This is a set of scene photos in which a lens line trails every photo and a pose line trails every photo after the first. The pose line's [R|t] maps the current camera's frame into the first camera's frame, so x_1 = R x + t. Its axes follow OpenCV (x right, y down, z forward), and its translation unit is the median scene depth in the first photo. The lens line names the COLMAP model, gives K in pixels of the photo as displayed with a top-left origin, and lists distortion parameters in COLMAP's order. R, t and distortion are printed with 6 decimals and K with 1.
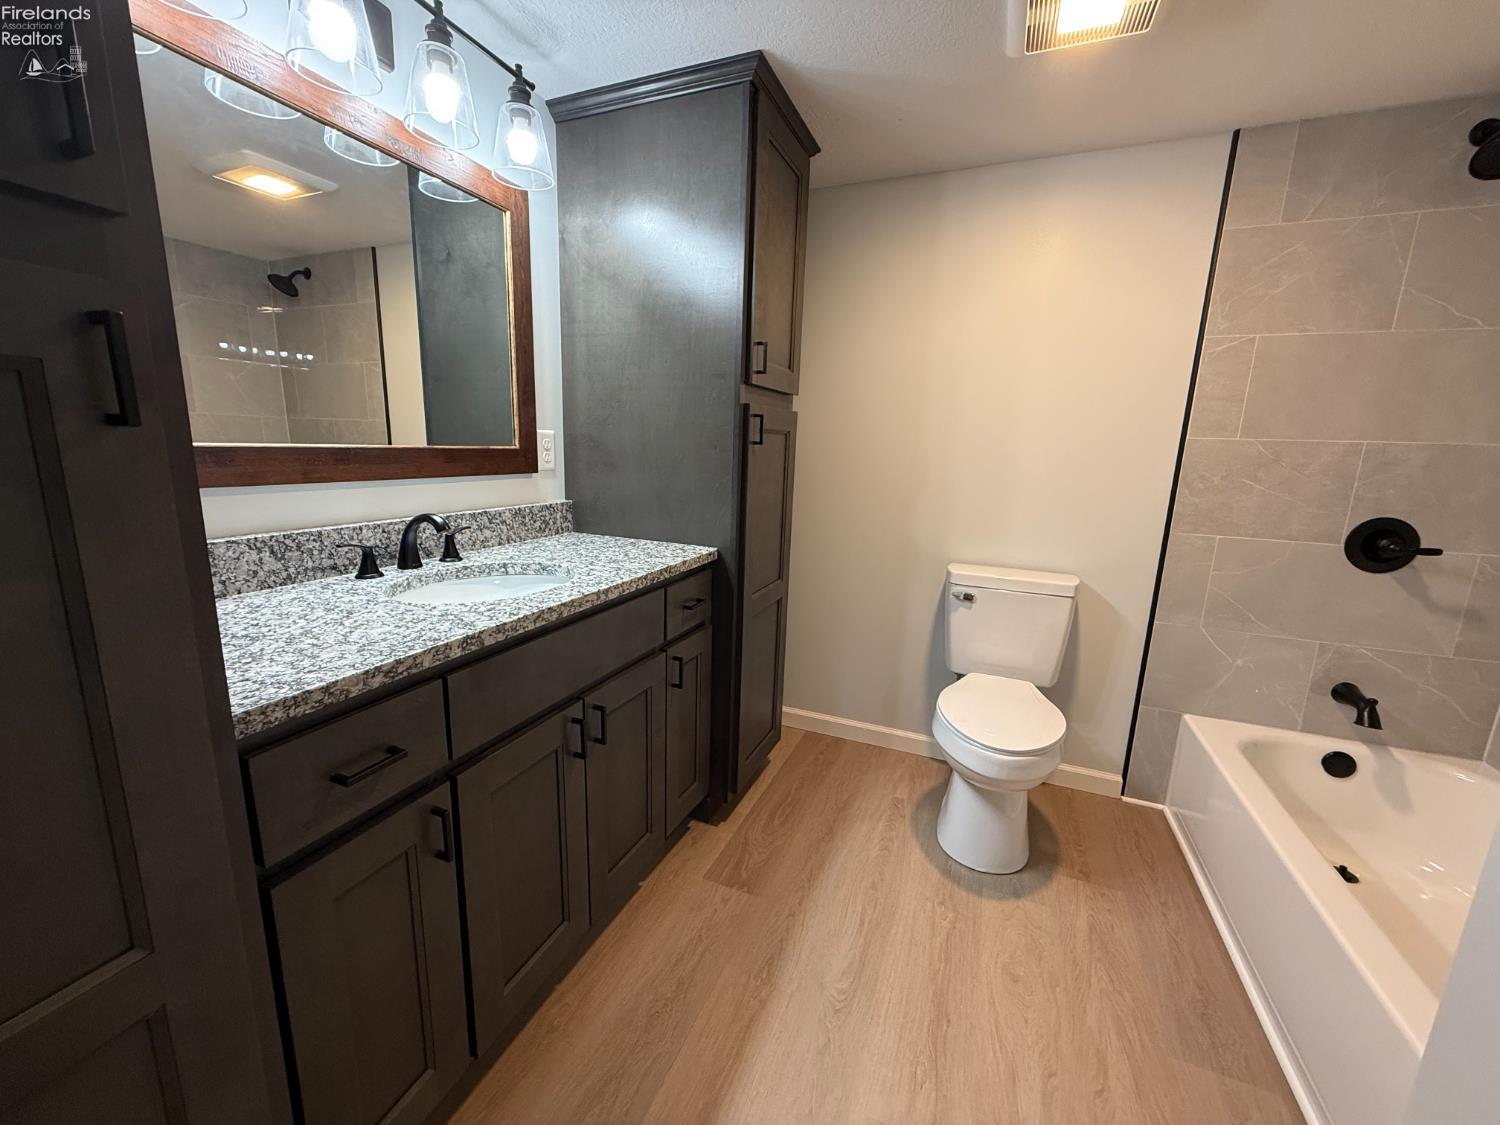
lens RADIAL K [[586.8, 0, 749.8], [0, 586.8, 567.2], [0, 0, 1]] dist [0.001530, 0.000774]
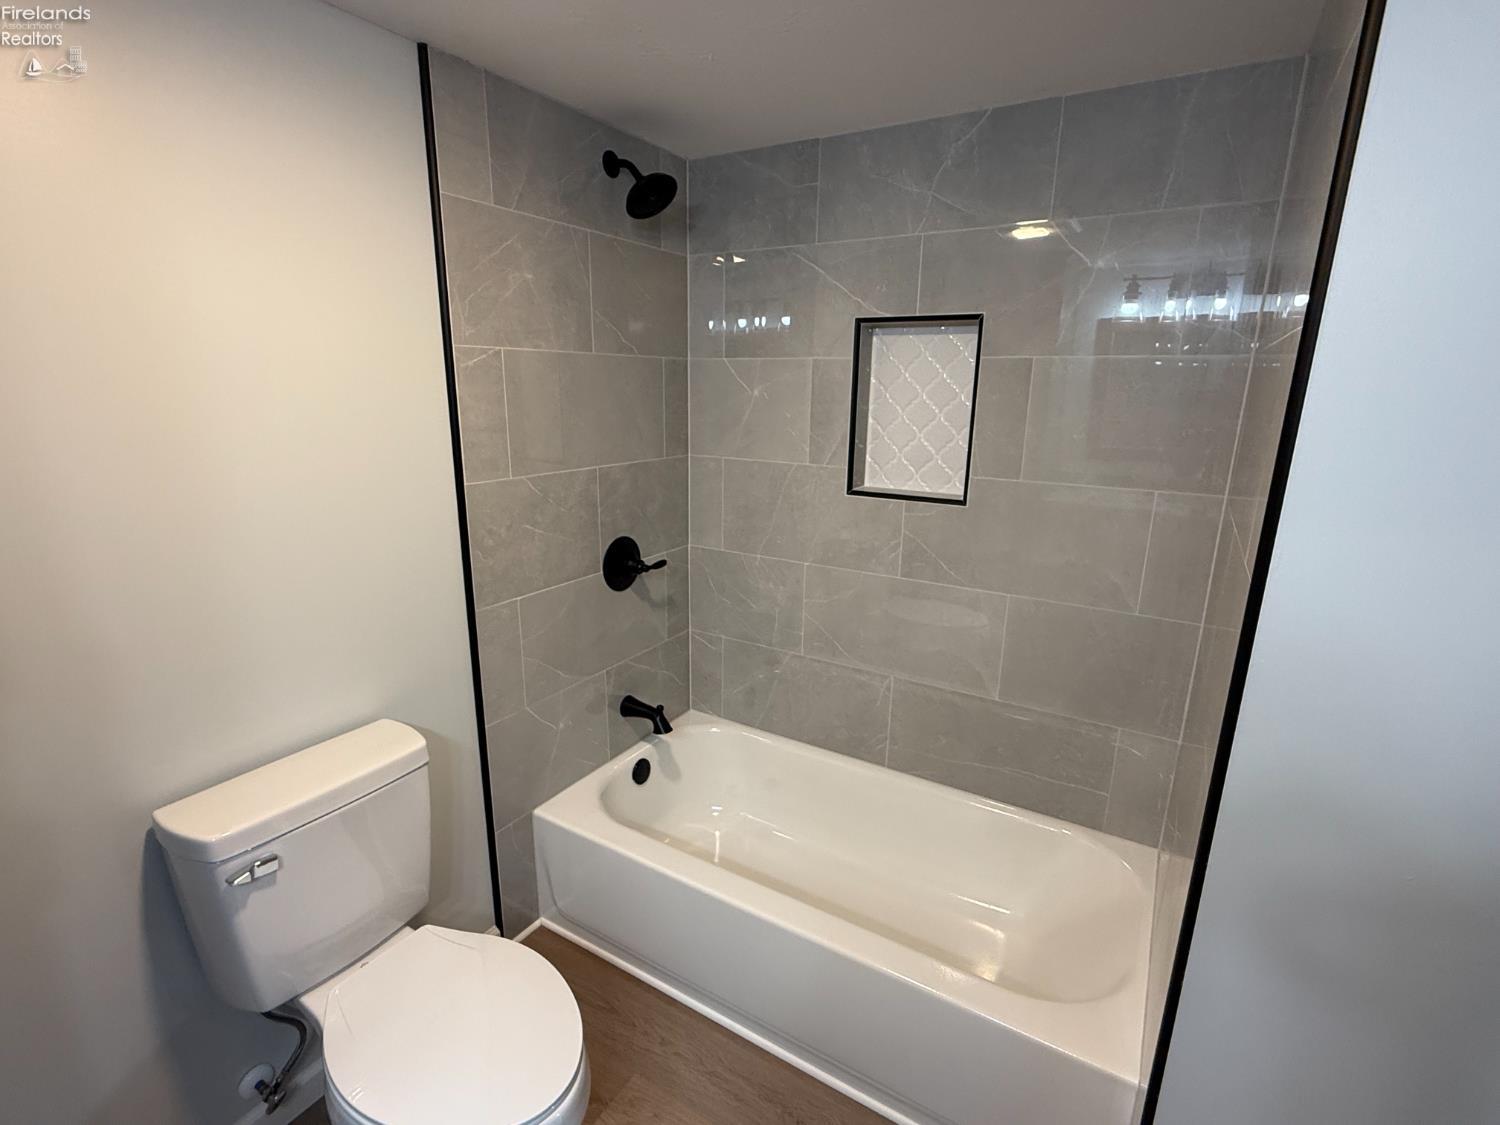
lens RADIAL K [[718.7, 0, 748.6], [0, 718.7, 565.7], [0, 0, 1]] dist [-0.001202, -0.000308]
pose [[0.154332, -0.282357, 0.946814, -0.066134], [0.181991, 0.950022, 0.253649, -0.306110], [-0.971113, 0.133166, 0.198005, 0.539469]]
